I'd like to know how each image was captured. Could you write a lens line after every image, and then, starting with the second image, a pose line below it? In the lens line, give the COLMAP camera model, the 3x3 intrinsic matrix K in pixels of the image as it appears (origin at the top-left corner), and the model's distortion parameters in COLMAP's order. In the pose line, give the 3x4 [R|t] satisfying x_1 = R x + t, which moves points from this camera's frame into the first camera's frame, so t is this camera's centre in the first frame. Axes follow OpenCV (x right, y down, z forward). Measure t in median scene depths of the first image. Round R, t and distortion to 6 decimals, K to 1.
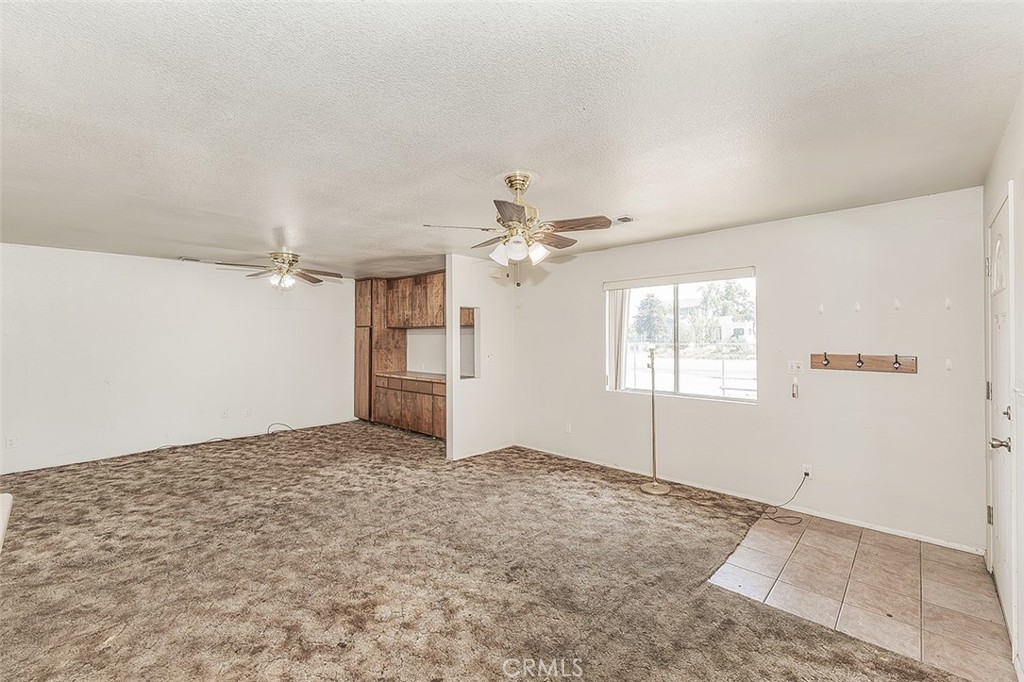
lens RADIAL K [[428.6, 0, 518.1], [0, 428.6, 337.9], [0, 0, 1]] dist [0.001198, 0.001195]
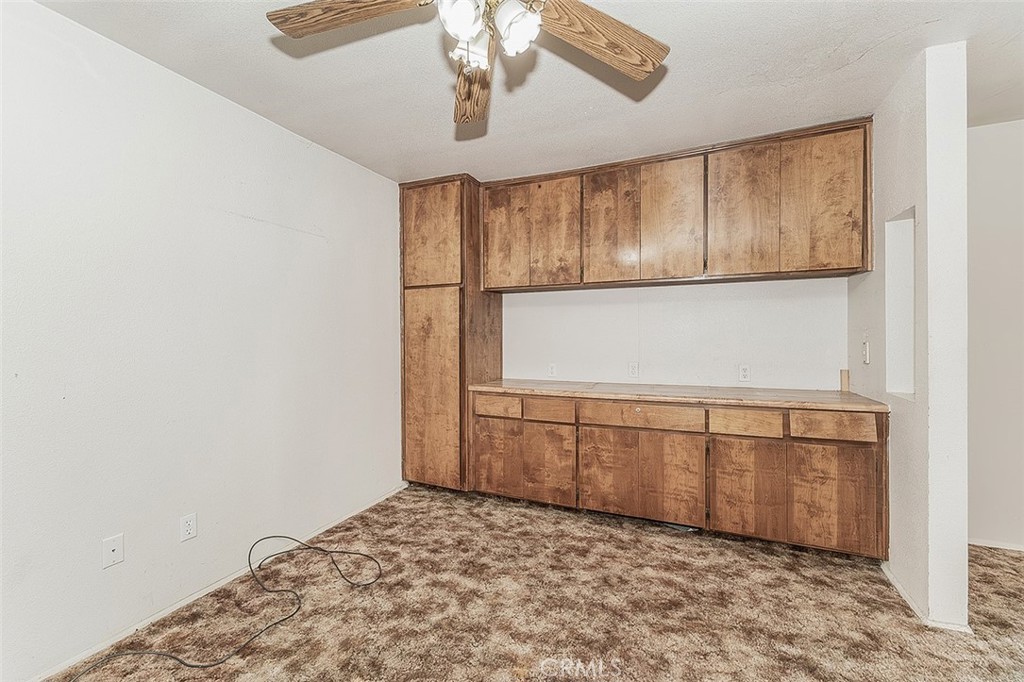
lens RADIAL K [[428.6, 0, 493.8], [0, 428.6, 343.3], [0, 0, 1]] dist [0.001198, 0.001195]
pose [[0.953656, -0.010449, 0.300718, -0.795462], [0.005790, 0.999849, 0.016380, 0.050841], [-0.300844, -0.013880, 0.953572, 0.989276]]
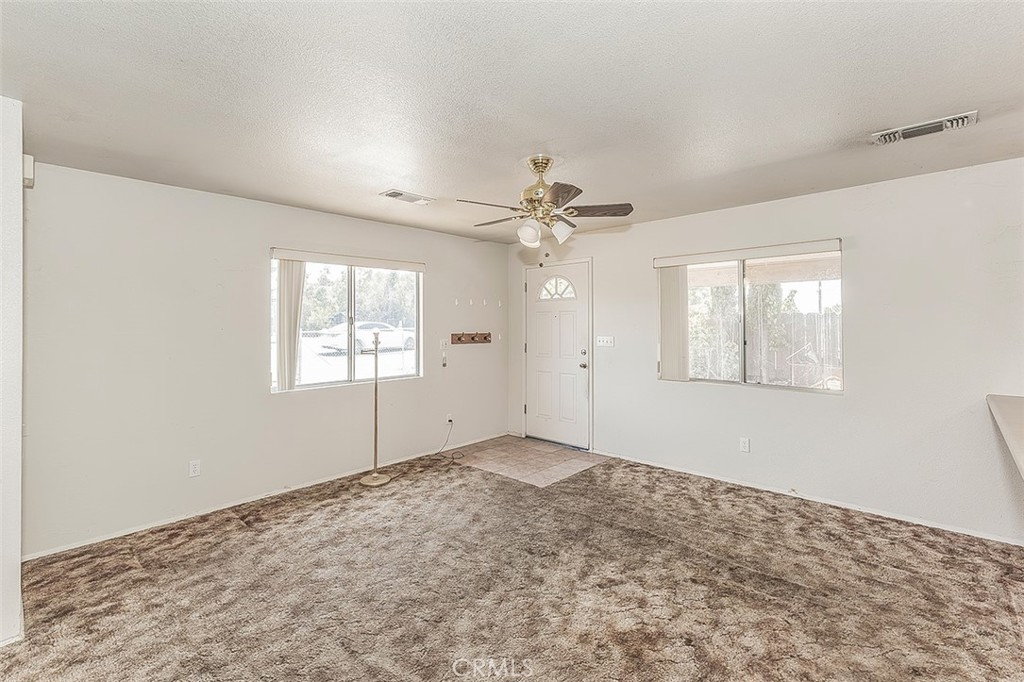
lens RADIAL K [[458.0, 0, 520.8], [0, 458.0, 319.6], [0, 0, 1]] dist [0.004780, 0.001236]
pose [[-0.007824, 0.014383, 0.999866, -0.724706], [0.008743, 0.999859, -0.014314, 0.012349], [-0.999931, 0.008629, -0.007949, 0.698161]]
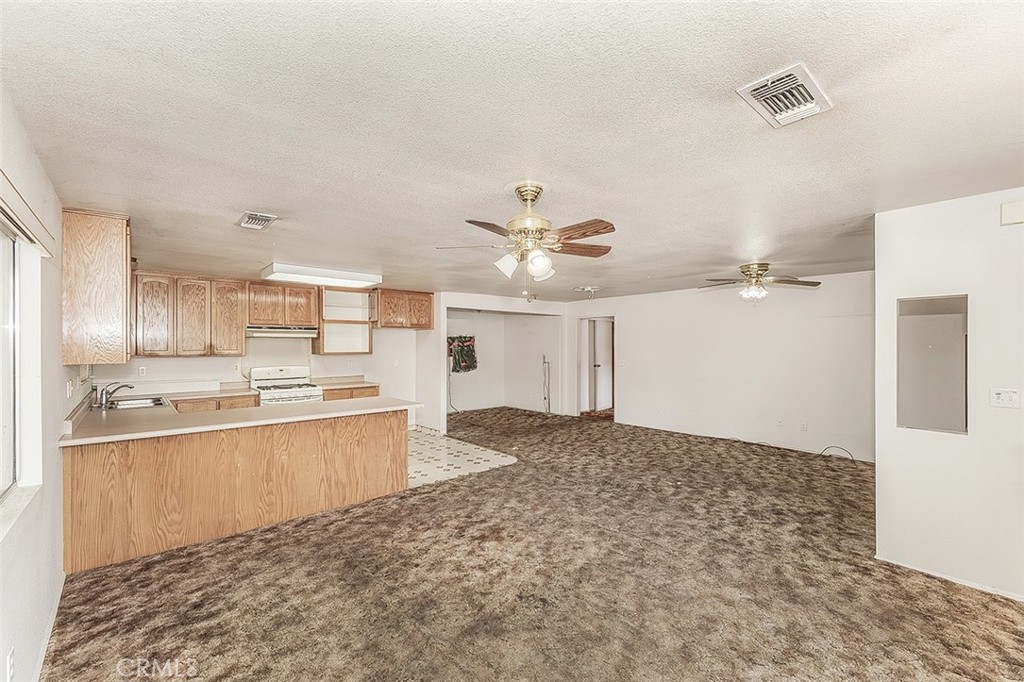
lens RADIAL K [[428.6, 0, 512.5], [0, 428.6, 346.5], [0, 0, 1]] dist [0.001198, 0.001195]
pose [[-0.102724, 0.001837, -0.994708, 0.636801], [0.000526, 0.999998, 0.001792, -0.016679], [0.994710, -0.000339, -0.102725, 0.699527]]
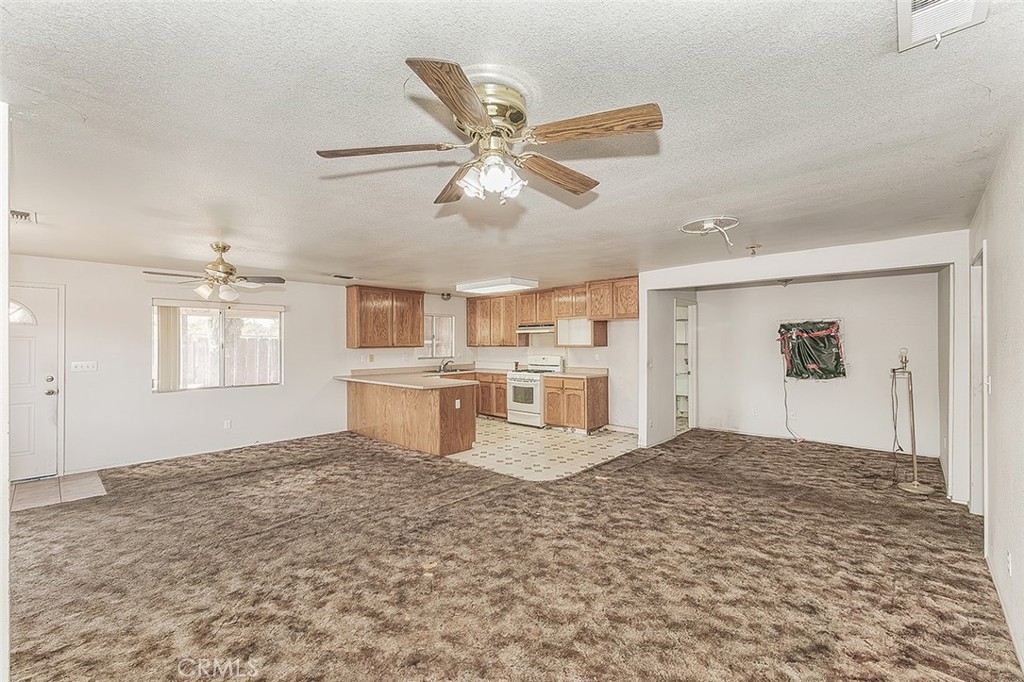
lens RADIAL K [[428.6, 0, 518.8], [0, 428.6, 340.6], [0, 0, 1]] dist [0.001198, 0.001195]
pose [[-0.999969, 0.006079, -0.004944, -0.731405], [0.006090, 0.999979, -0.002300, -0.007934], [0.004930, -0.002330, -0.999985, 1.722140]]
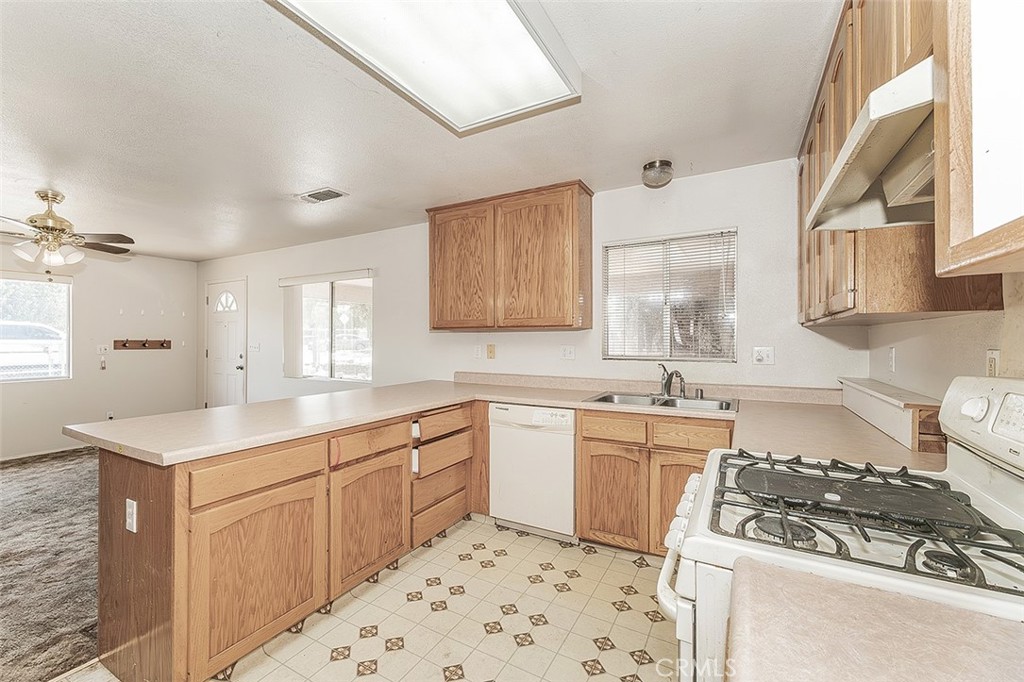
lens RADIAL K [[428.6, 0, 497.7], [0, 428.6, 340.7], [0, 0, 1]] dist [0.001198, 0.001195]
pose [[-0.216683, 0.000170, 0.976242, -1.010937], [0.004315, 0.999990, 0.000784, 0.037757], [-0.976232, 0.004383, -0.216682, -0.013878]]
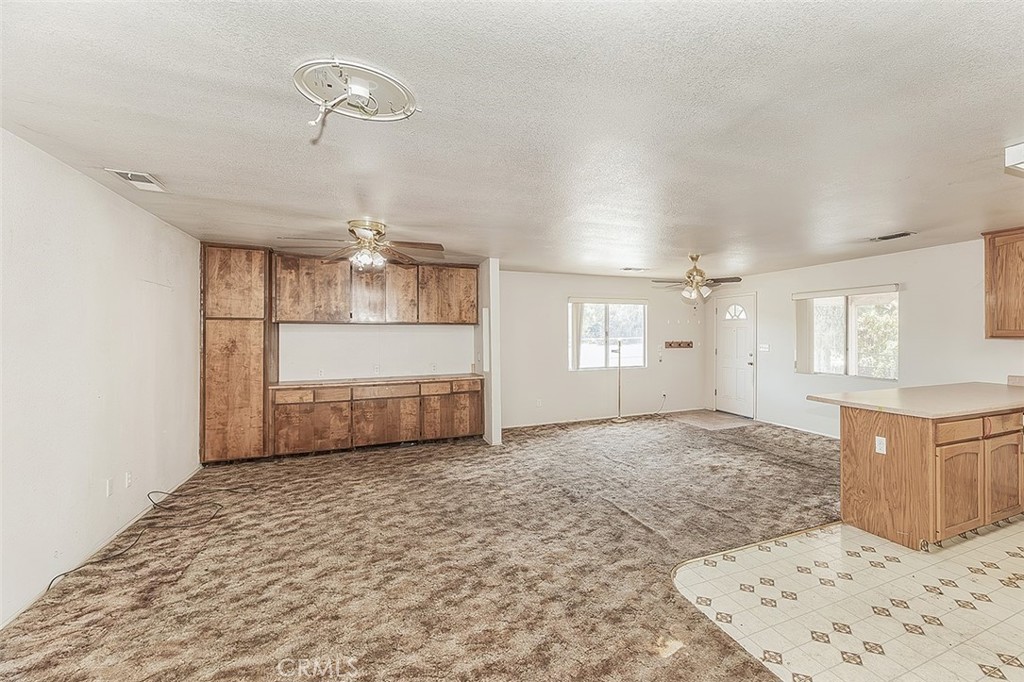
lens RADIAL K [[458.0, 0, 596.1], [0, 458.0, 334.5], [0, 0, 1]] dist [0.004780, 0.001236]
pose [[0.358176, 0.001724, 0.933653, -1.493402], [0.004102, 0.999986, -0.003420, 0.005038], [-0.933645, 0.005055, 0.358163, 0.427819]]
